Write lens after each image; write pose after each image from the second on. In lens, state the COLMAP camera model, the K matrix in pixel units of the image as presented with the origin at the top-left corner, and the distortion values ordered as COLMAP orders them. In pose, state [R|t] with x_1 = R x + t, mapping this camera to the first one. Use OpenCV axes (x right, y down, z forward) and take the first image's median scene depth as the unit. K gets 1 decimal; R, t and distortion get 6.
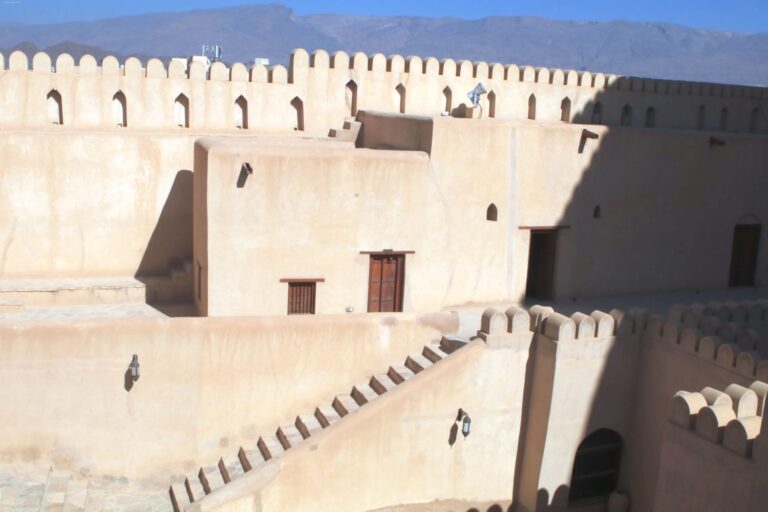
lens RADIAL K [[825.4, 0, 384.0], [0, 825.4, 256.0], [0, 0, 1]] dist [-0.077713, 0.009393]
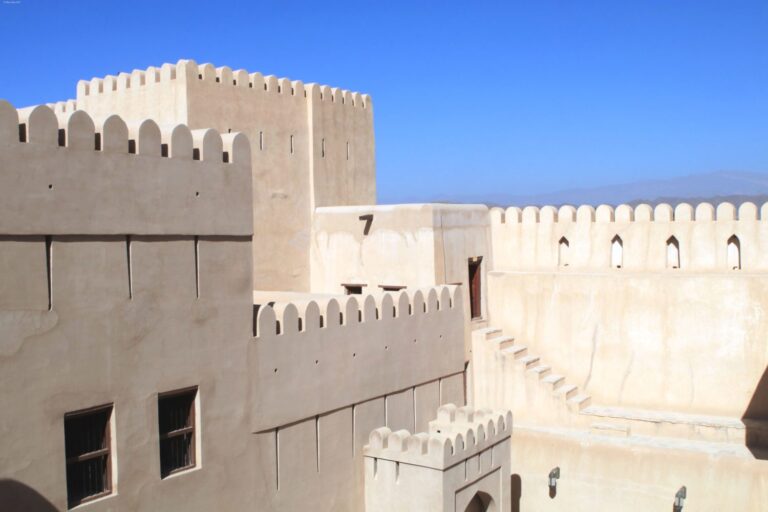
lens RADIAL K [[825.4, 0, 384.0], [0, 825.4, 256.0], [0, 0, 1]] dist [-0.077713, 0.009393]
pose [[0.643440, -0.037071, -0.764599, 0.185480], [-0.102436, 0.985674, -0.133994, 0.008103], [0.758612, 0.164540, 0.630424, 0.017040]]
